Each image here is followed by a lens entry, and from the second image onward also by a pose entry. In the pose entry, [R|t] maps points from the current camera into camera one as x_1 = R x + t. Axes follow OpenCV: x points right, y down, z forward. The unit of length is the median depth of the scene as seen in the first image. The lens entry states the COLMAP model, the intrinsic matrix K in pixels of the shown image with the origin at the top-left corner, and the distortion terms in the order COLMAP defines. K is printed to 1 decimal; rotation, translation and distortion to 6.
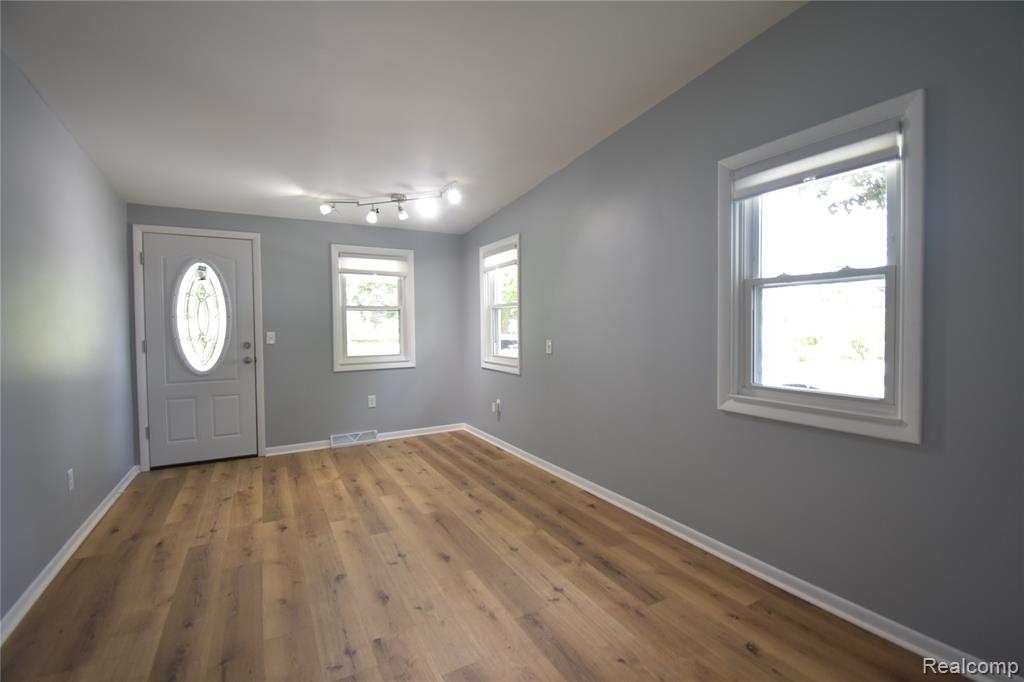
lens RADIAL K [[457.5, 0, 517.0], [0, 457.5, 341.2], [0, 0, 1]] dist [0.000265, -0.010945]
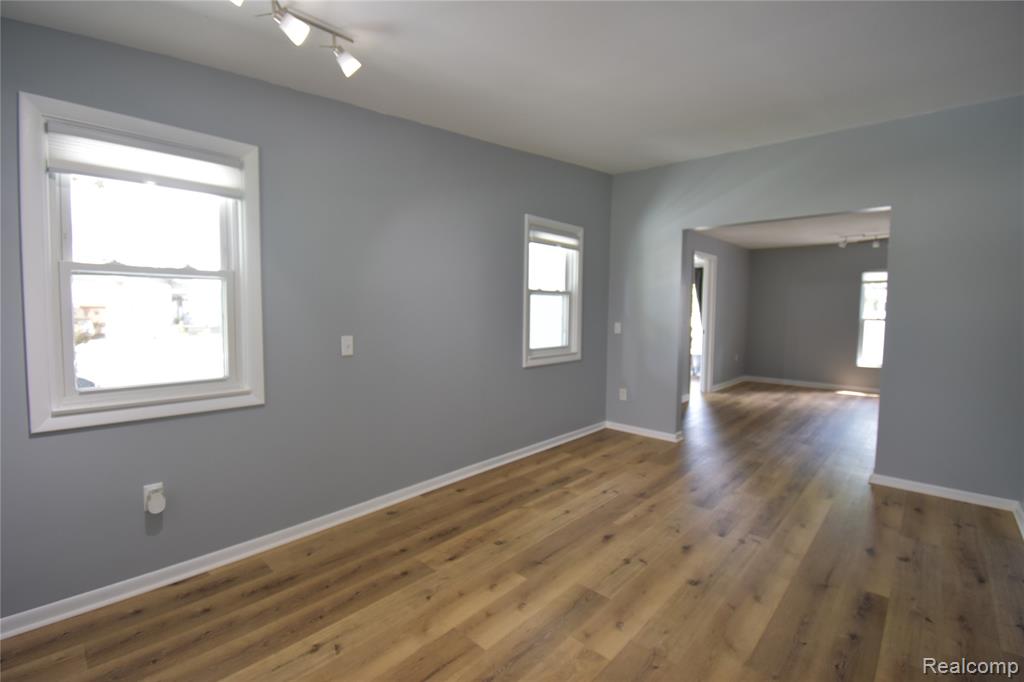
lens RADIAL K [[457.5, 0, 515.2], [0, 457.5, 337.6], [0, 0, 1]] dist [0.000265, -0.010945]
pose [[-0.318984, -0.055166, 0.946153, -0.960084], [0.027651, 0.997338, 0.067472, -0.058218], [-0.947357, 0.047684, -0.316609, 1.369579]]
